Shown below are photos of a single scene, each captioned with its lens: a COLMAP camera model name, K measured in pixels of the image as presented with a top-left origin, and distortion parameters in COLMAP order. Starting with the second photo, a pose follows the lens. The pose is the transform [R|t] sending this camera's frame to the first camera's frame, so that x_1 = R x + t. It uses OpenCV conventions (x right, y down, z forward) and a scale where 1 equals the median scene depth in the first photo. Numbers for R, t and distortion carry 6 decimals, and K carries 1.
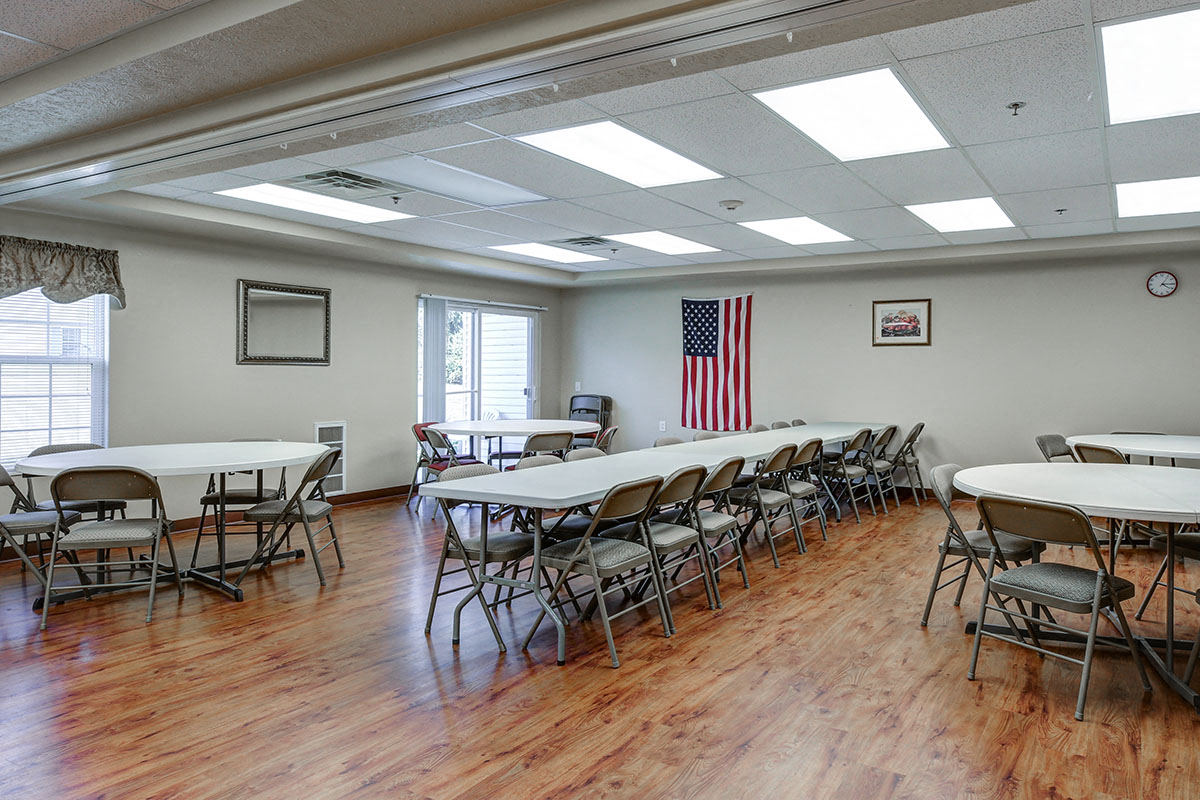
lens RADIAL K [[831.4, 0, 600.9], [0, 831.4, 388.8], [0, 0, 1]] dist [0.003187, -0.004164]
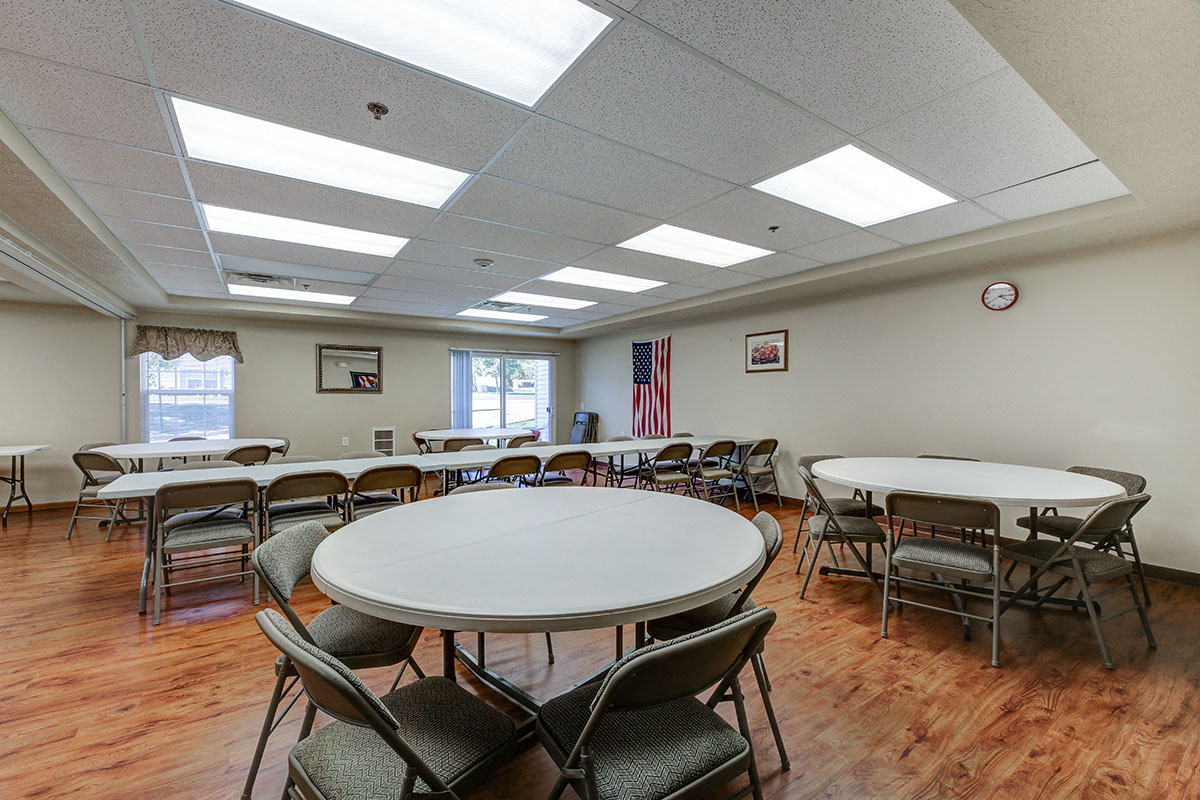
lens RADIAL K [[490.4, 0, 597.0], [0, 490.4, 406.8], [0, 0, 1]] dist [-0.004435, -0.000577]
pose [[0.902478, 0.002278, -0.430731, 0.437083], [-0.002317, 0.999997, 0.000434, -0.002491], [0.430730, 0.000607, 0.902480, 0.276668]]
